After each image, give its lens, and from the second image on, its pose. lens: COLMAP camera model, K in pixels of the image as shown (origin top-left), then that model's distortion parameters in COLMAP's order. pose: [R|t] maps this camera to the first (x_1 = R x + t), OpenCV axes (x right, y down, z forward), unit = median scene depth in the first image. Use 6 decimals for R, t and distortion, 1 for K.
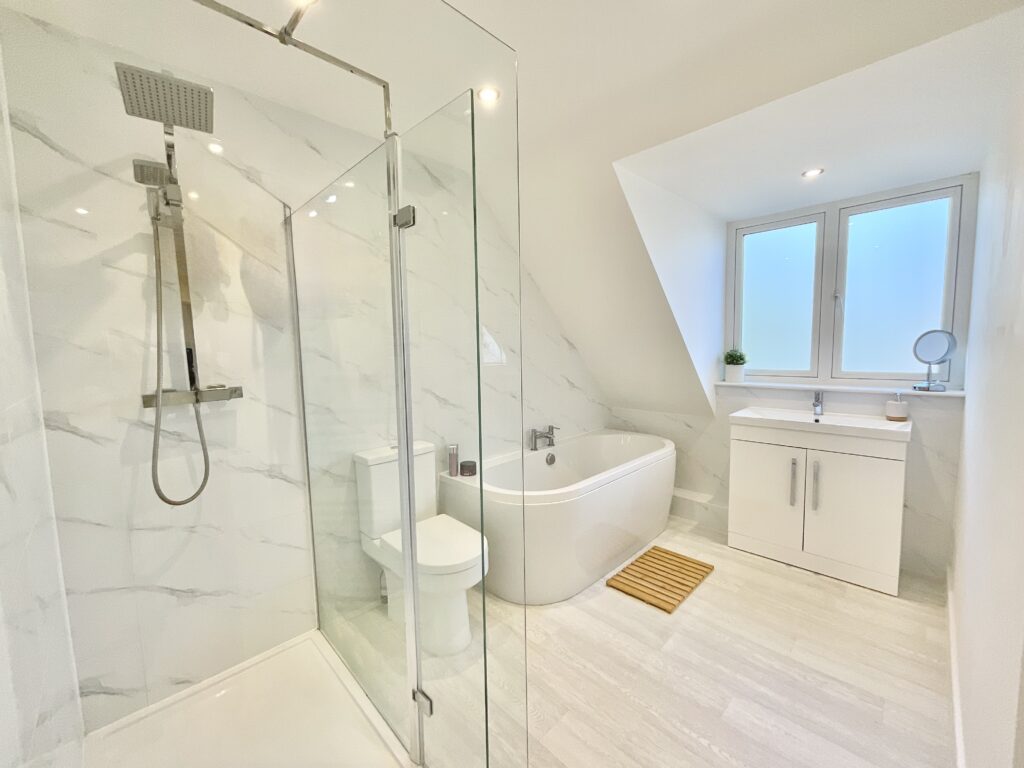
lens RADIAL K [[415.8, 0, 513.4], [0, 415.8, 384.3], [0, 0, 1]] dist [0.000534, -0.001153]
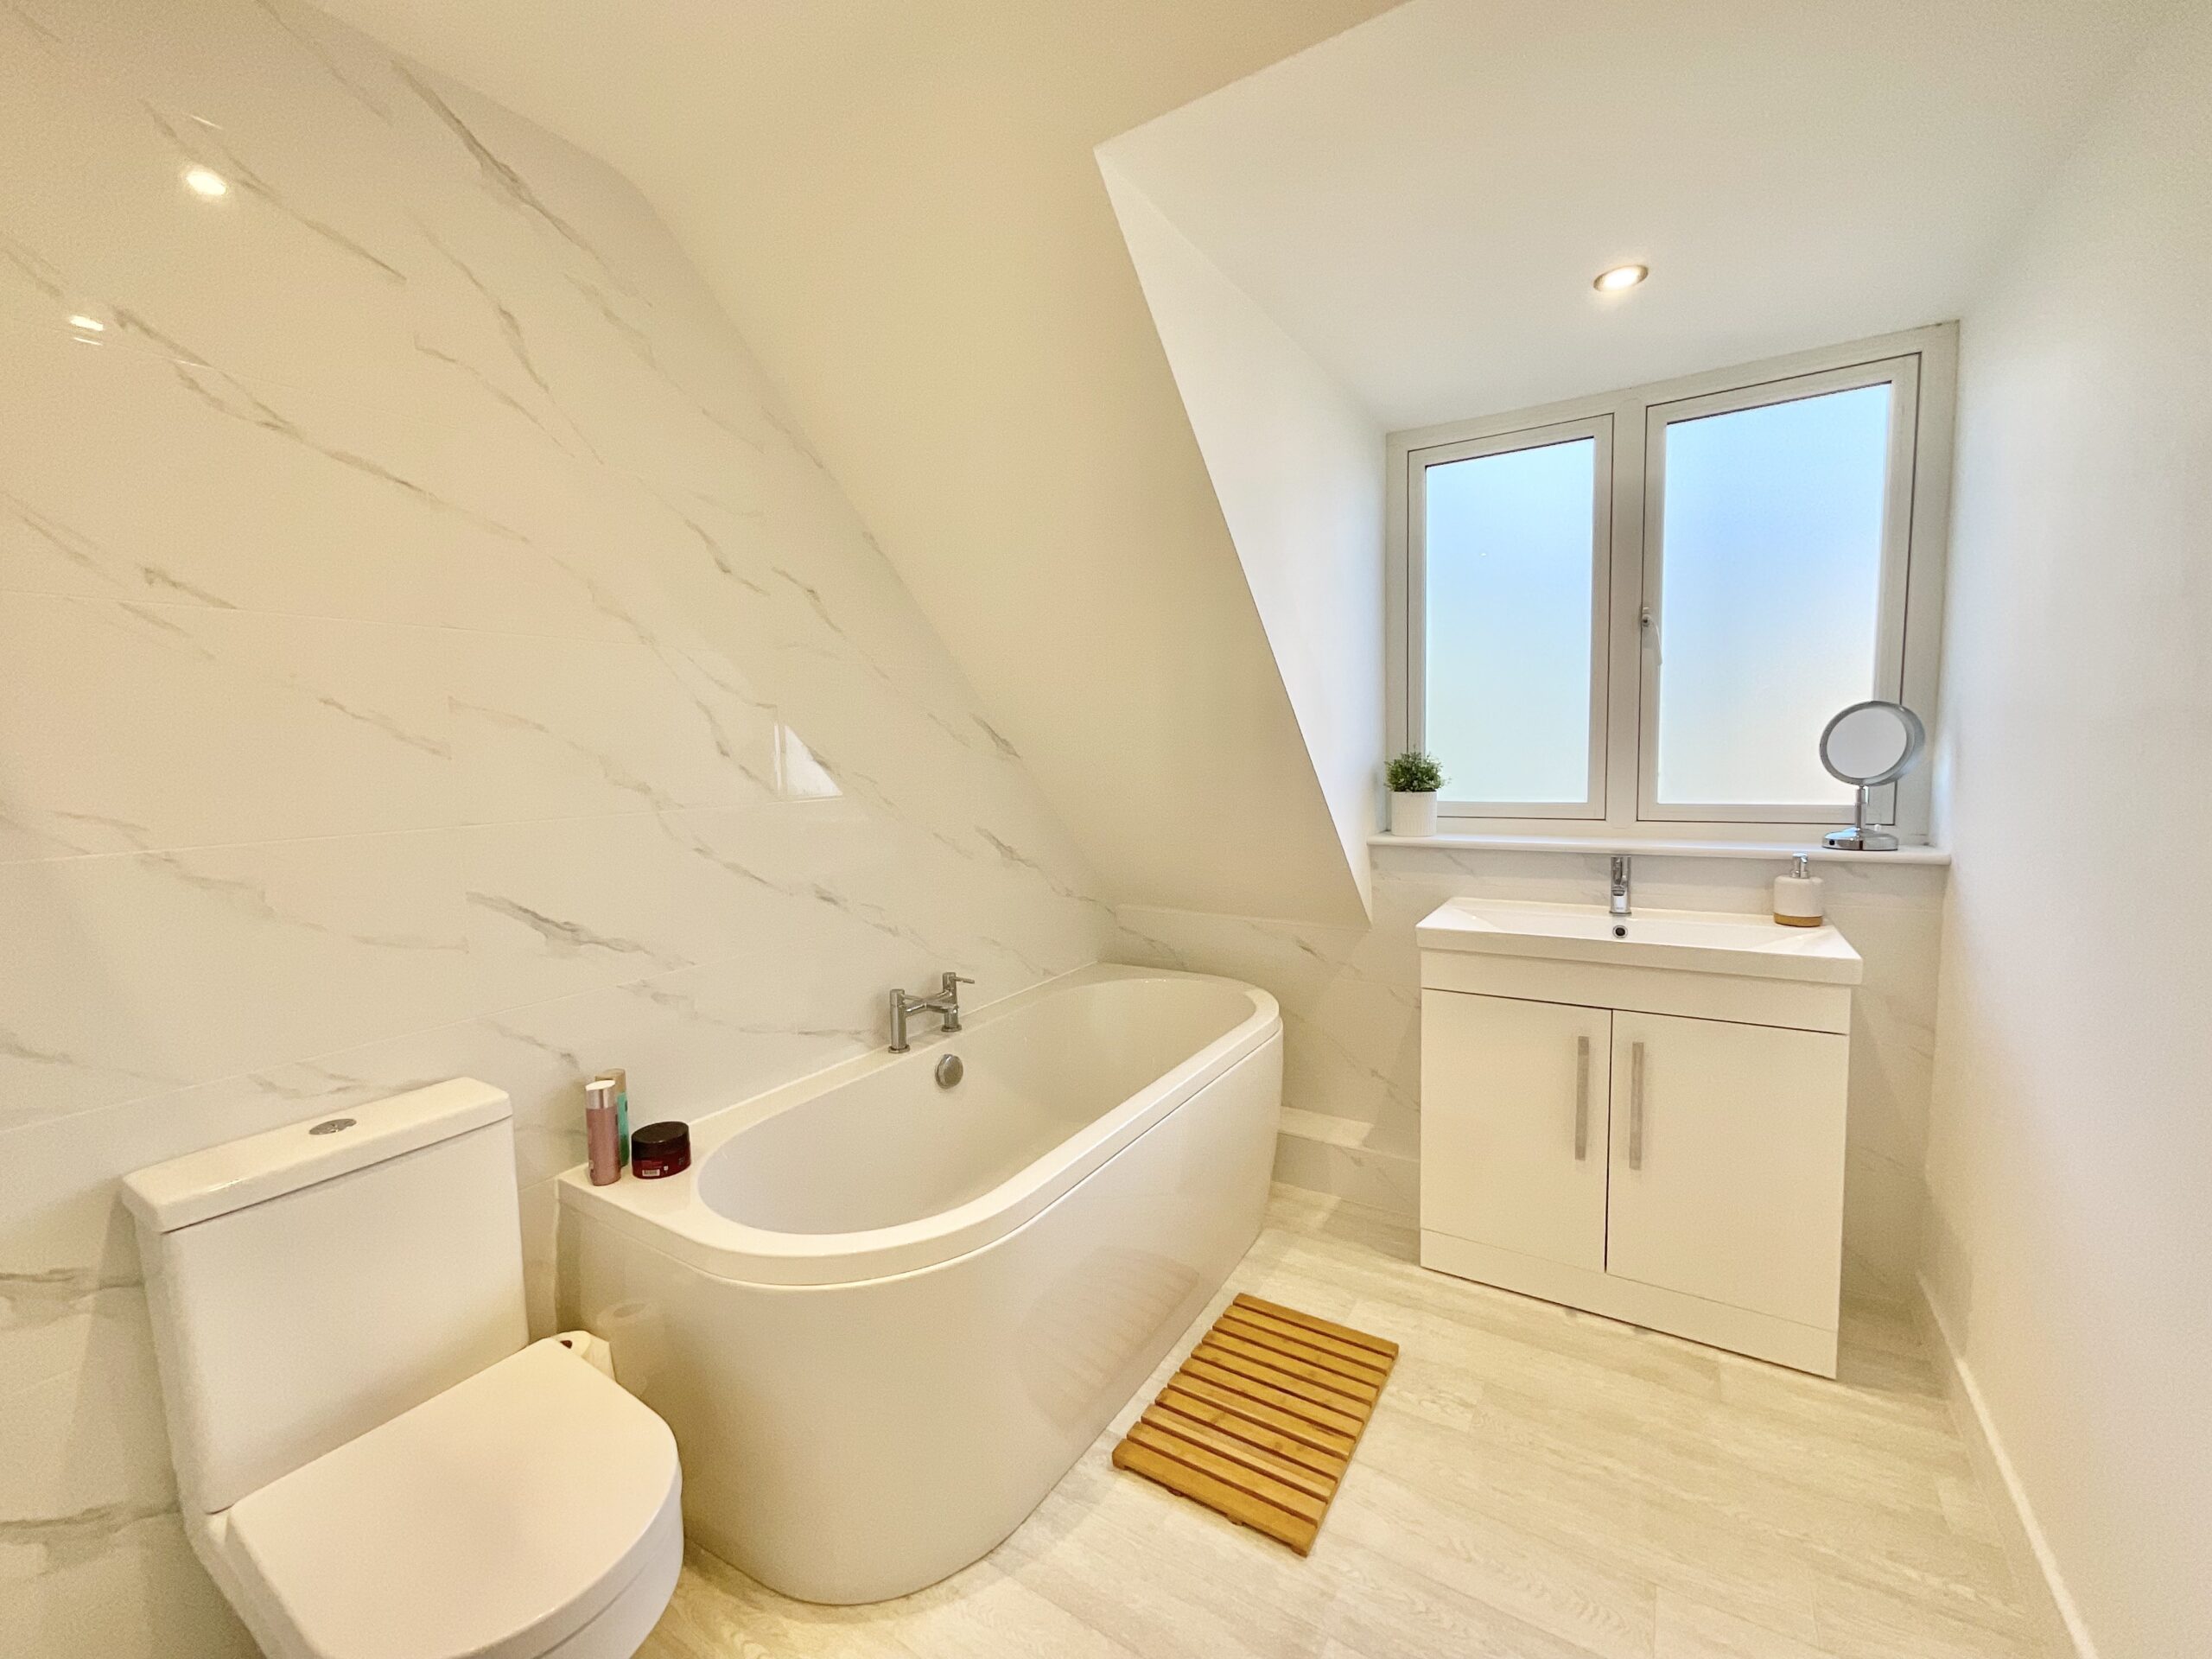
lens RADIAL K [[898.3, 0, 1109.7], [0, 898.3, 827.9], [0, 0, 1]] dist [0.000534, -0.001153]
pose [[0.974760, -0.025615, 0.221780, 0.072937], [0.027167, 0.999623, -0.003952, -0.021513], [-0.221595, 0.009877, 0.975089, 0.288495]]
